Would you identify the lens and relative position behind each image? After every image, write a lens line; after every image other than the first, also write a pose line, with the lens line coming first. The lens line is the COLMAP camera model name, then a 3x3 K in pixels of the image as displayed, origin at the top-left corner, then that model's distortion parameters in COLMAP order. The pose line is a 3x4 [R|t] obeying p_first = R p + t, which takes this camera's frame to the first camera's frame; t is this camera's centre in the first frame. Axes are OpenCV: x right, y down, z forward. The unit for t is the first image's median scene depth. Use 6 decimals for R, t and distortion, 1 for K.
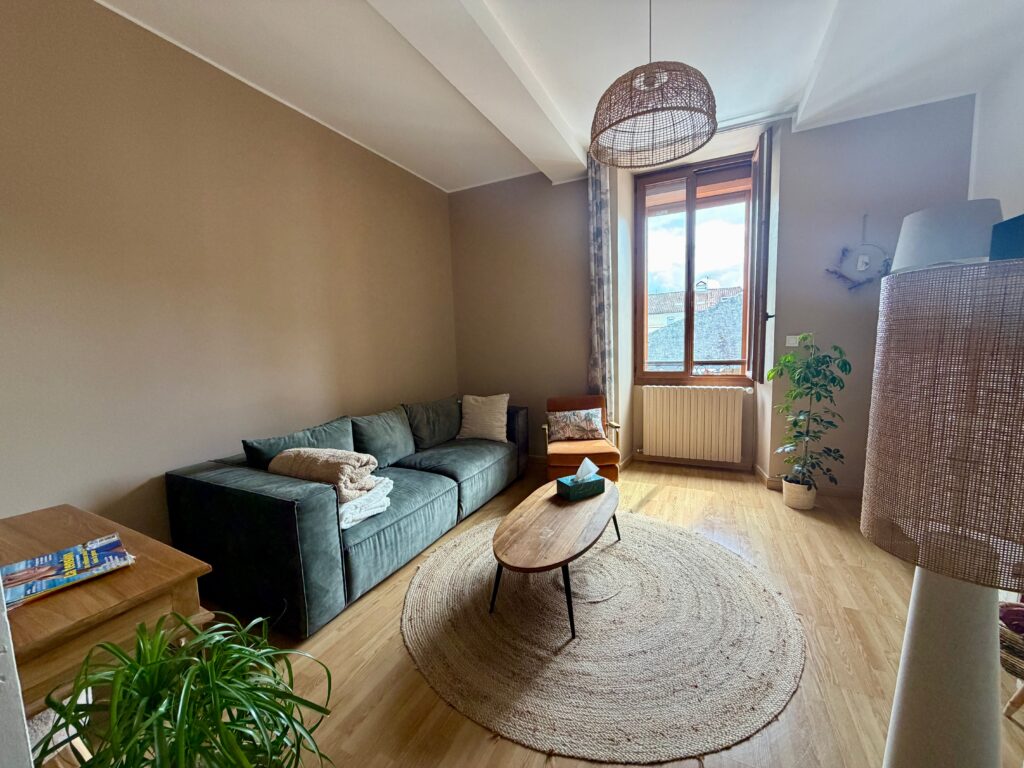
lens RADIAL K [[403.7, 0, 511.7], [0, 403.7, 386.3], [0, 0, 1]] dist [-0.000385, -0.000147]
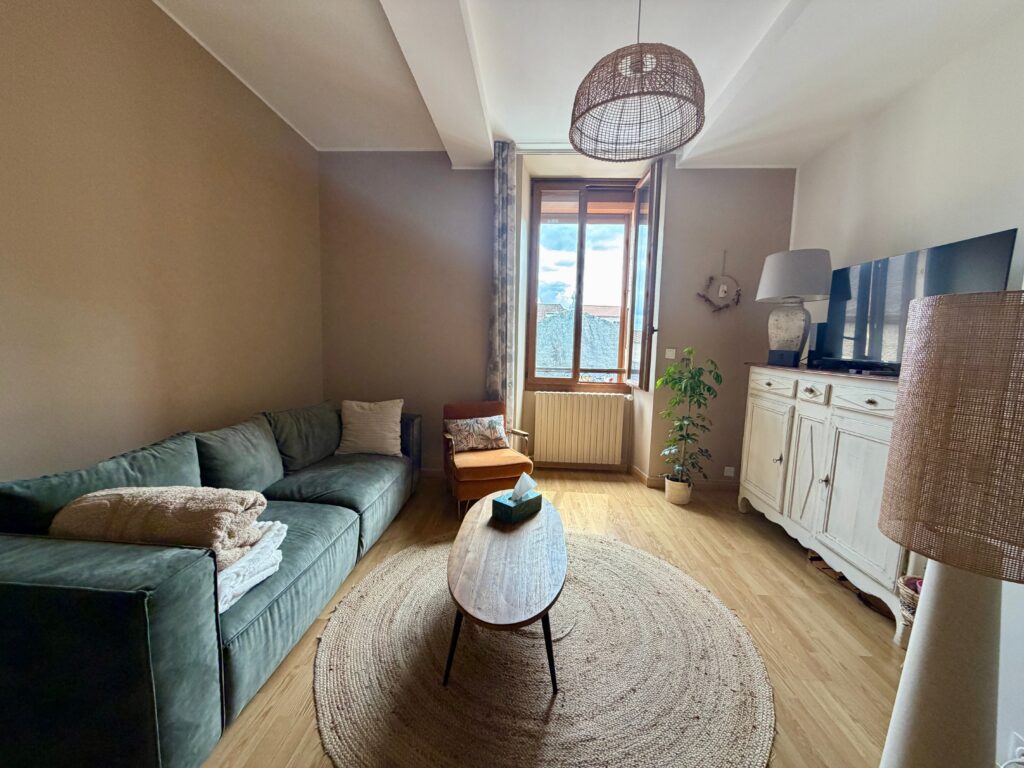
lens RADIAL K [[403.7, 0, 508.8], [0, 403.7, 386.1], [0, 0, 1]] dist [-0.000385, -0.000147]
pose [[0.921374, 0.018180, 0.388251, -0.164949], [-0.014928, 0.999824, -0.011392, -0.003201], [-0.388389, 0.004700, 0.921483, 0.156212]]
